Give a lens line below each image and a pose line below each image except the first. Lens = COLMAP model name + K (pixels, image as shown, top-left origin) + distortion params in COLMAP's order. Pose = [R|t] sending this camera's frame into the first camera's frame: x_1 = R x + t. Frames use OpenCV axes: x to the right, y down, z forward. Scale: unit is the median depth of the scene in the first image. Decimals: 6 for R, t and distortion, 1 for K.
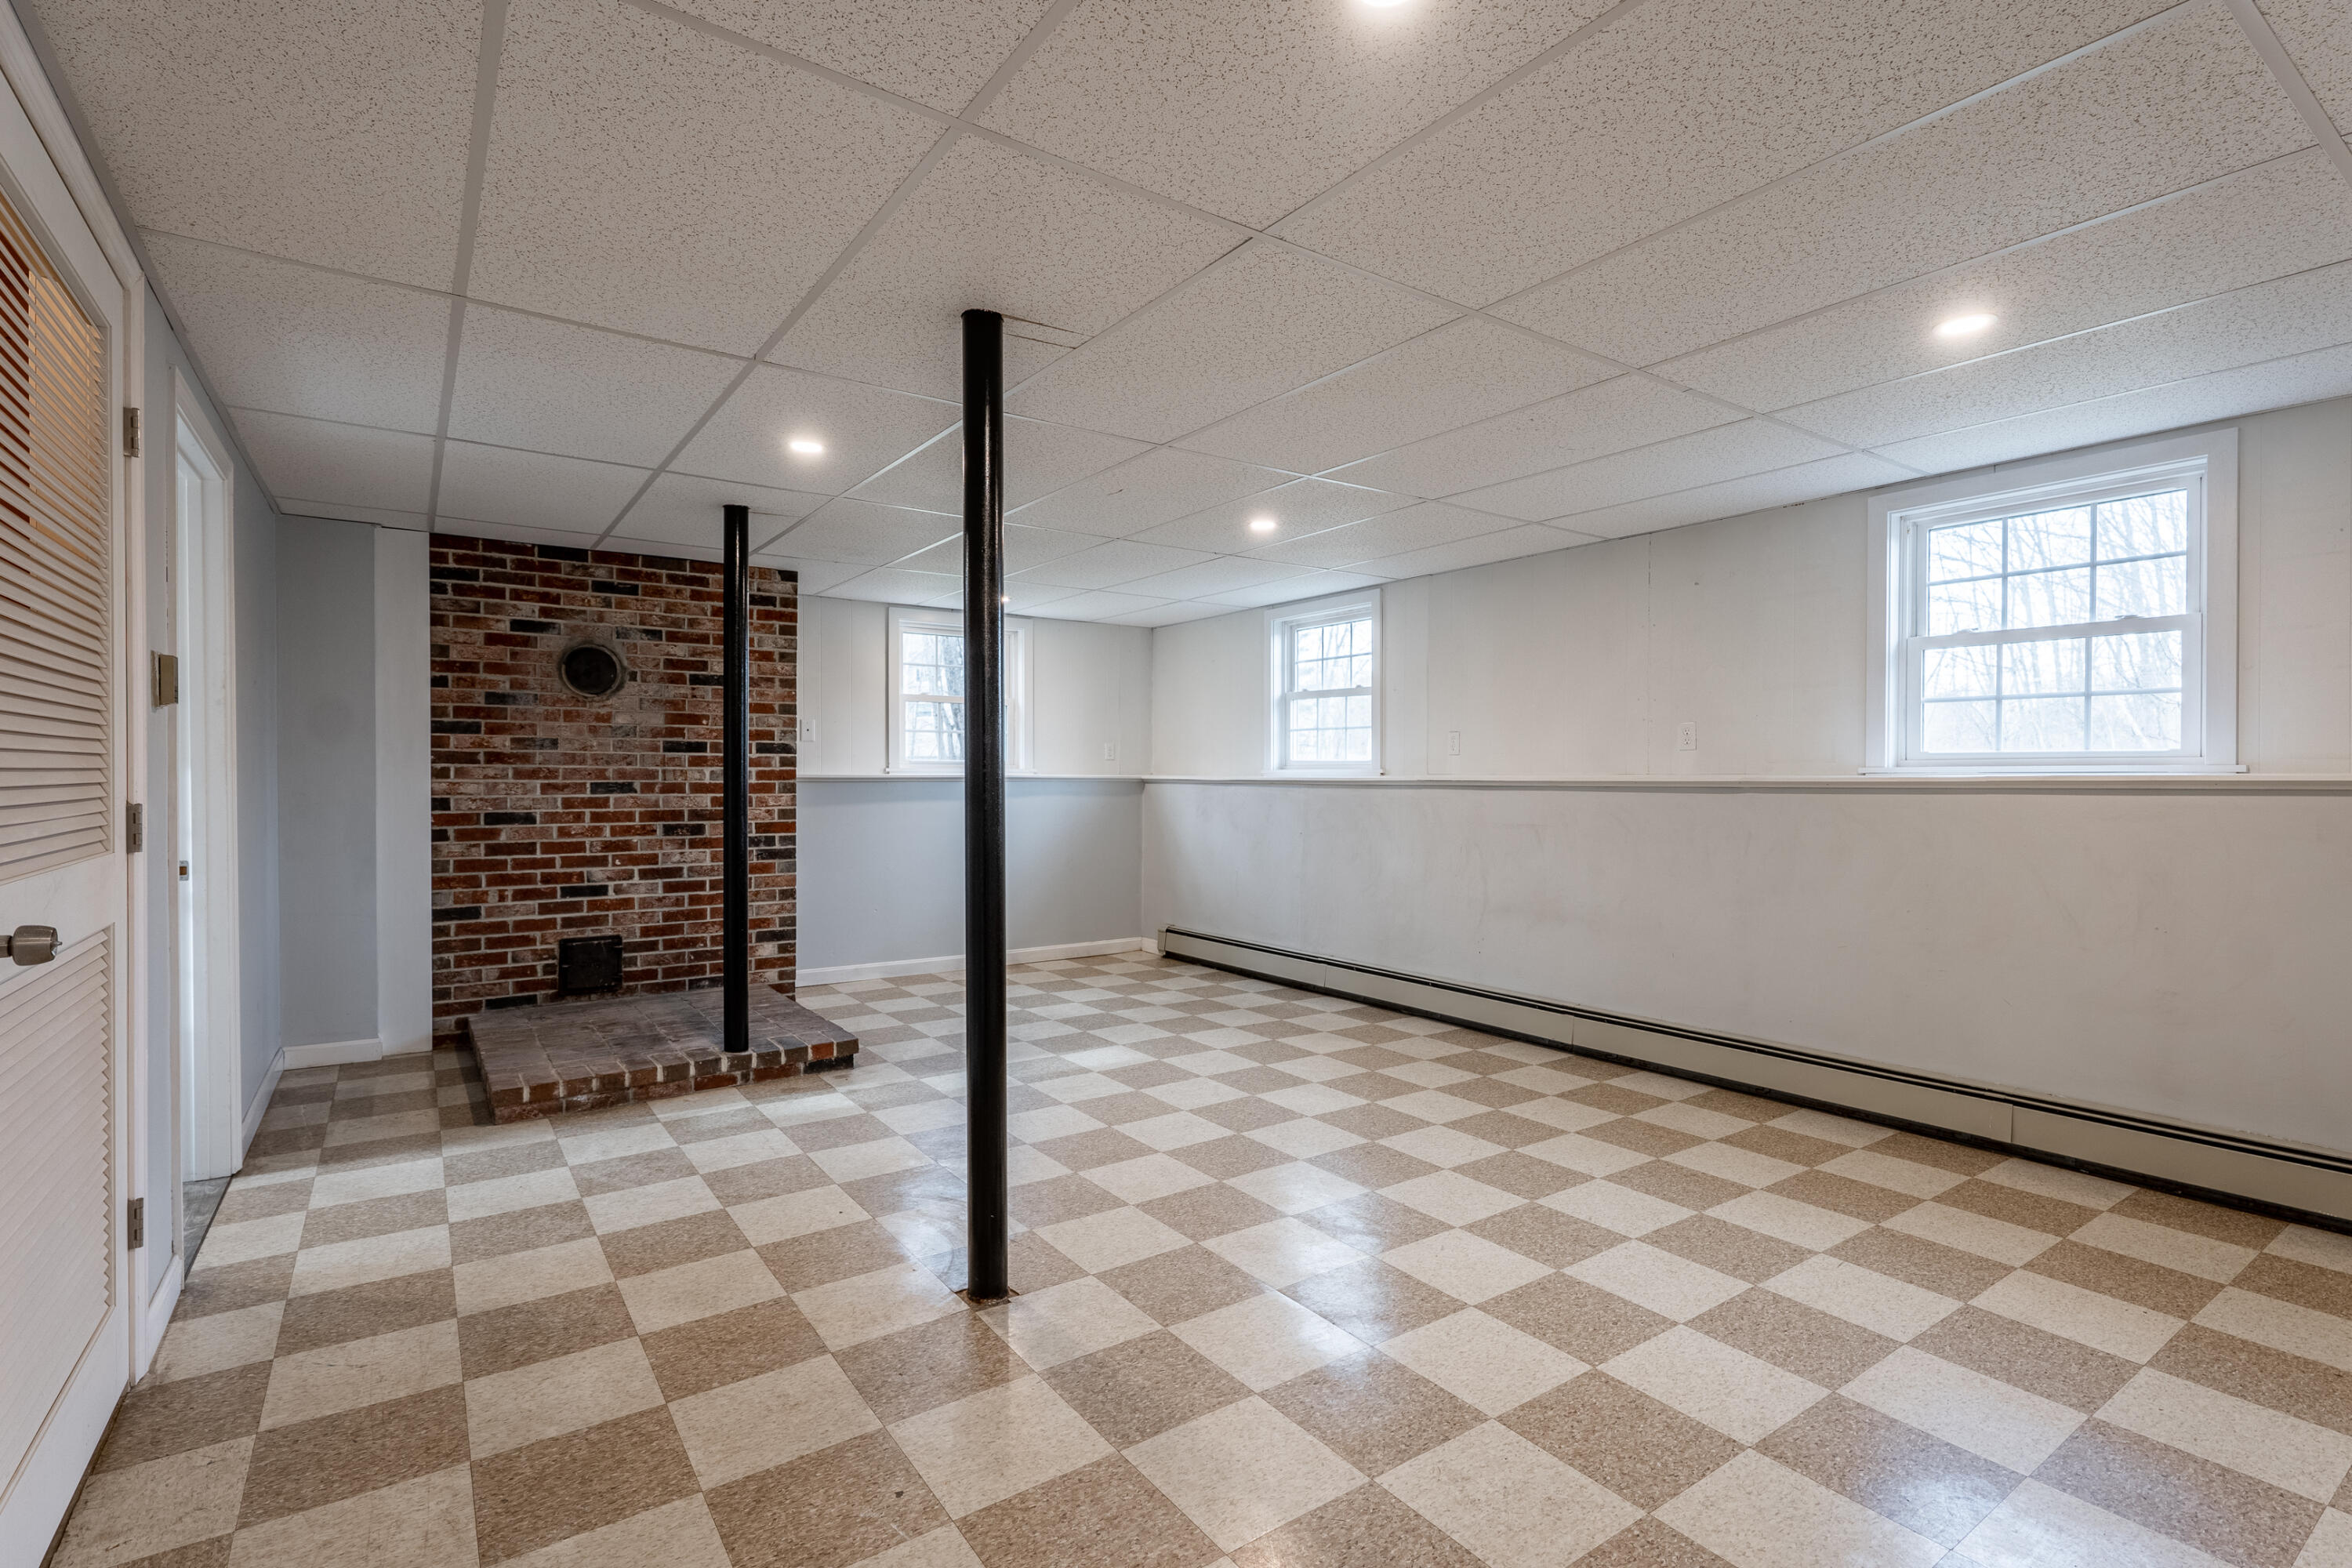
lens RADIAL K [[1106.7, 0, 1181.3], [0, 1106.7, 782.5], [0, 0, 1]] dist [0.003716, -0.001432]
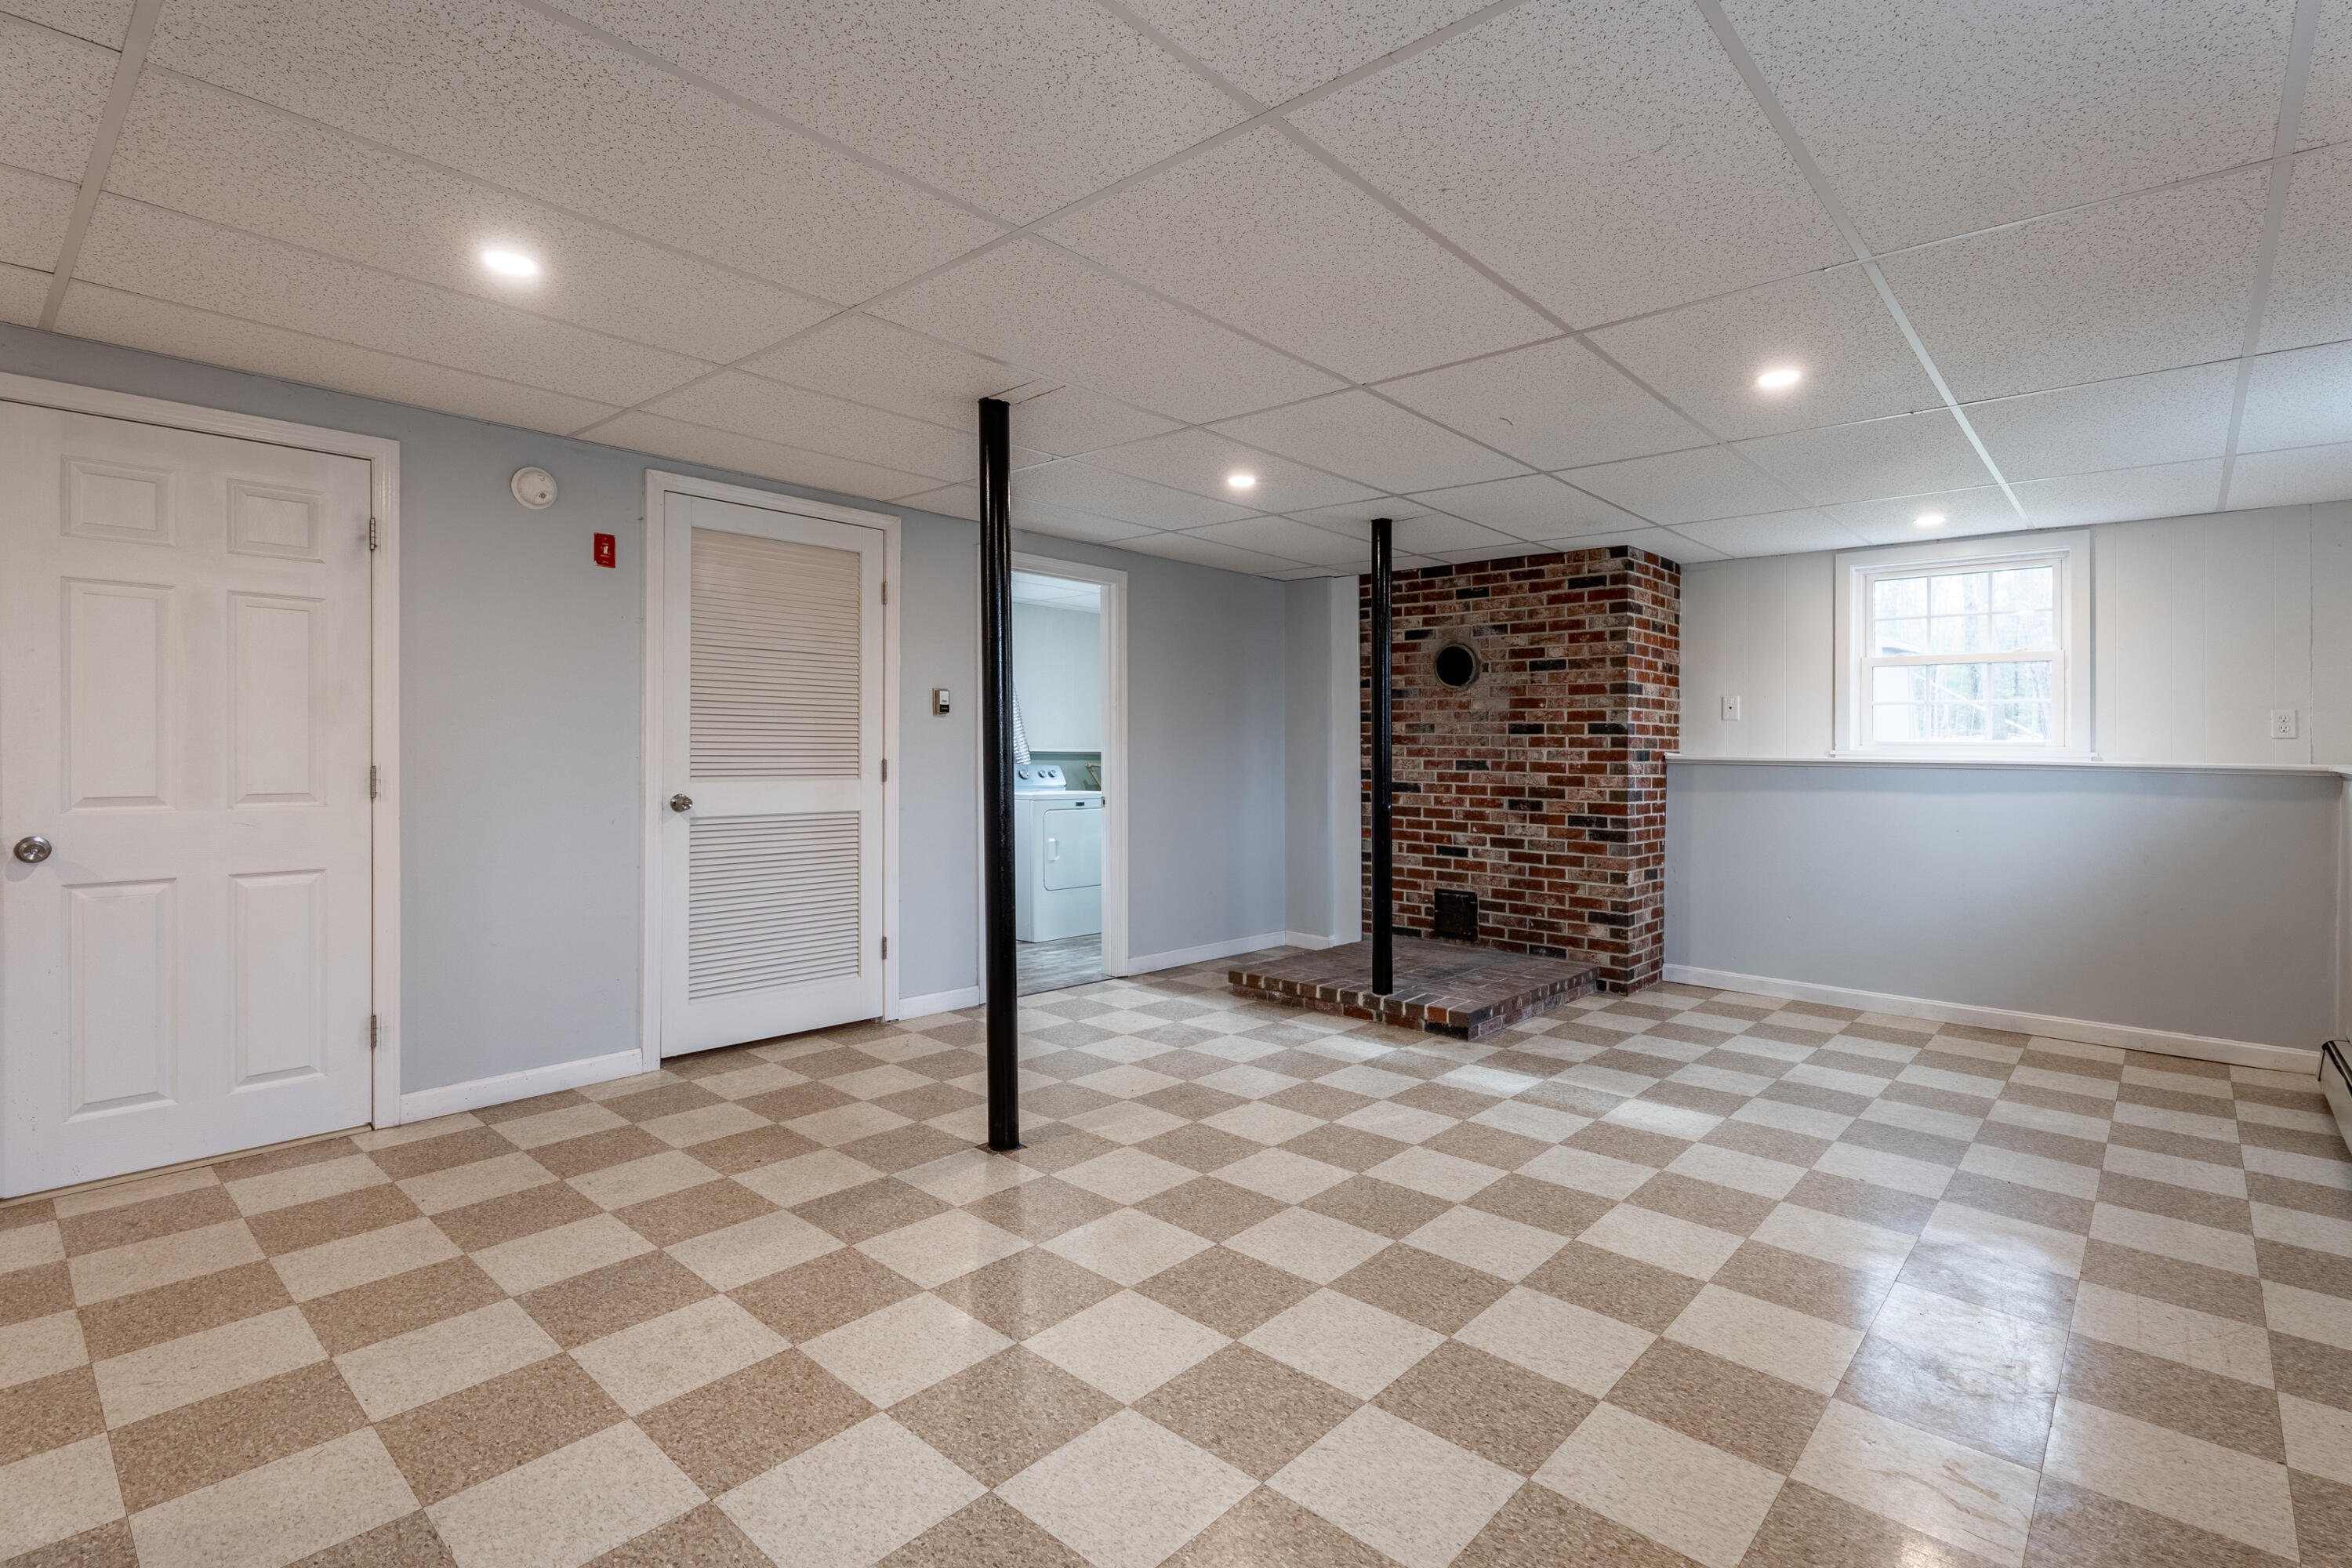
lens RADIAL K [[1106.7, 0, 1172.4], [0, 1106.7, 764.0], [0, 0, 1]] dist [0.003716, -0.001432]
pose [[0.219259, 0.013764, -0.975570, 0.558864], [-0.019029, 0.999771, 0.009828, -0.001847], [0.975481, 0.016409, 0.219471, 0.445074]]
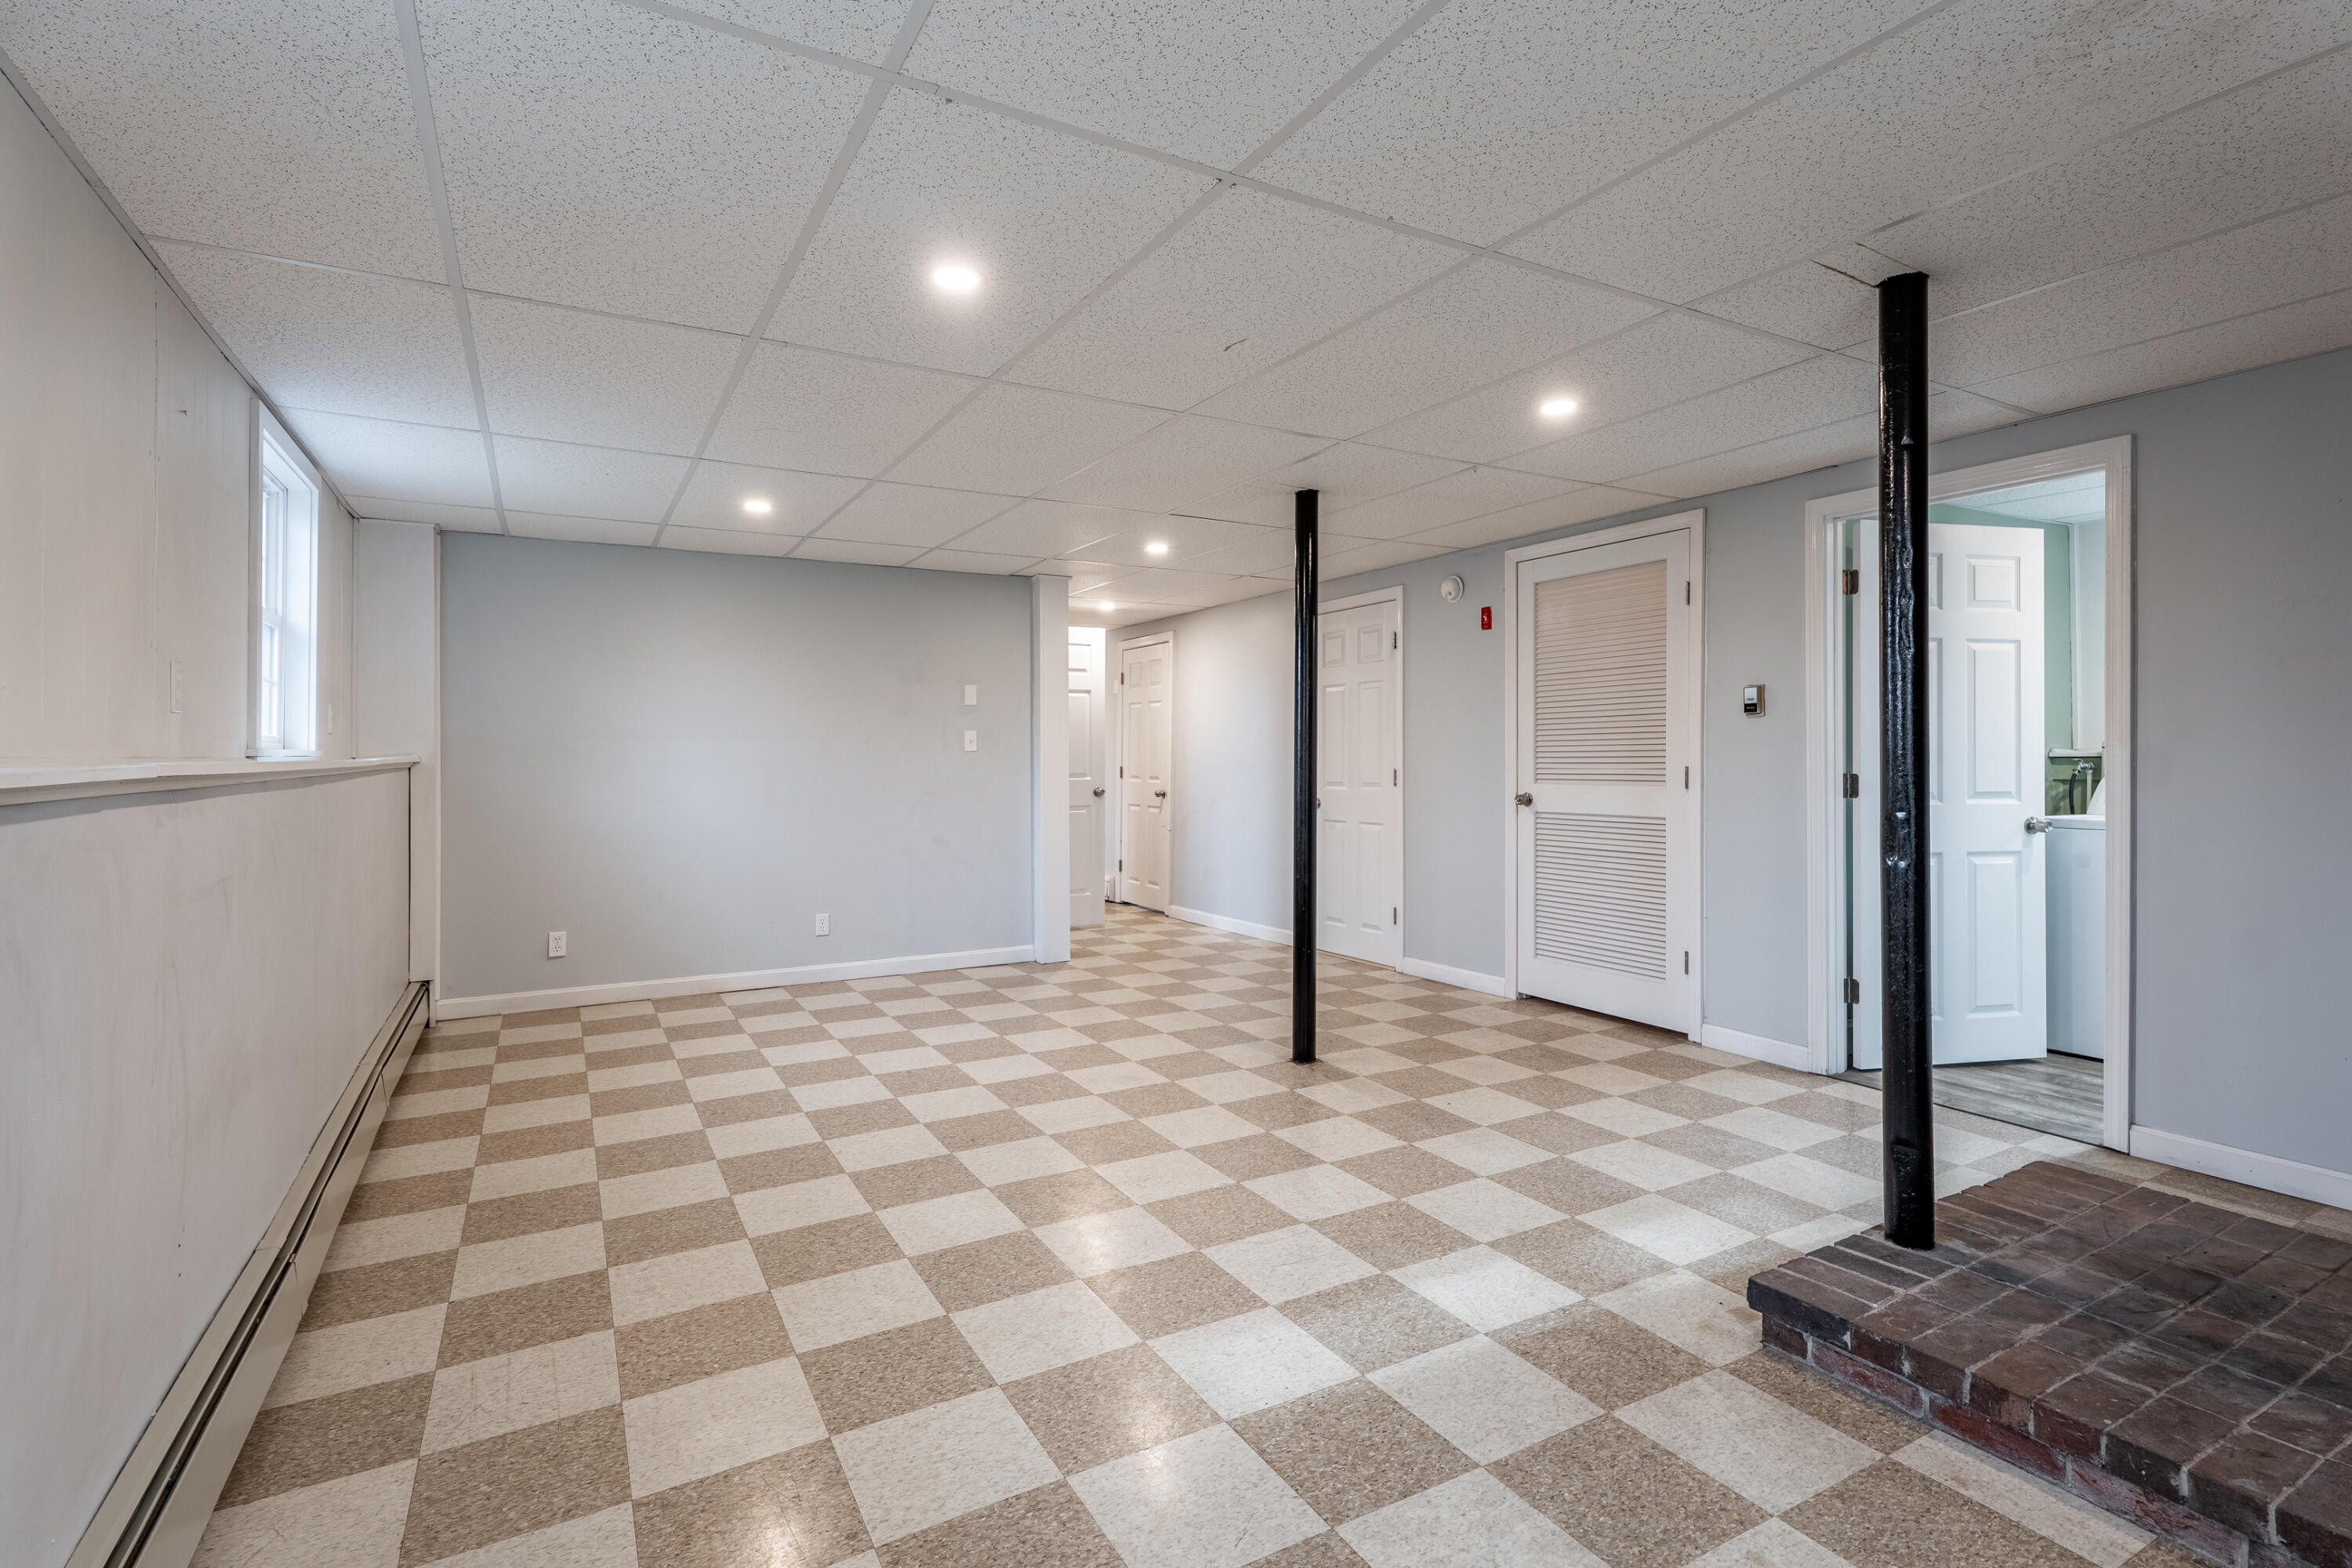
lens RADIAL K [[1106.7, 0, 1185.5], [0, 1106.7, 766.3], [0, 0, 1]] dist [0.003716, -0.001432]
pose [[-0.995681, 0.004120, 0.092749, -0.075473], [0.005570, 0.999866, 0.015378, -0.007676], [-0.092673, 0.015829, -0.995571, 1.331223]]
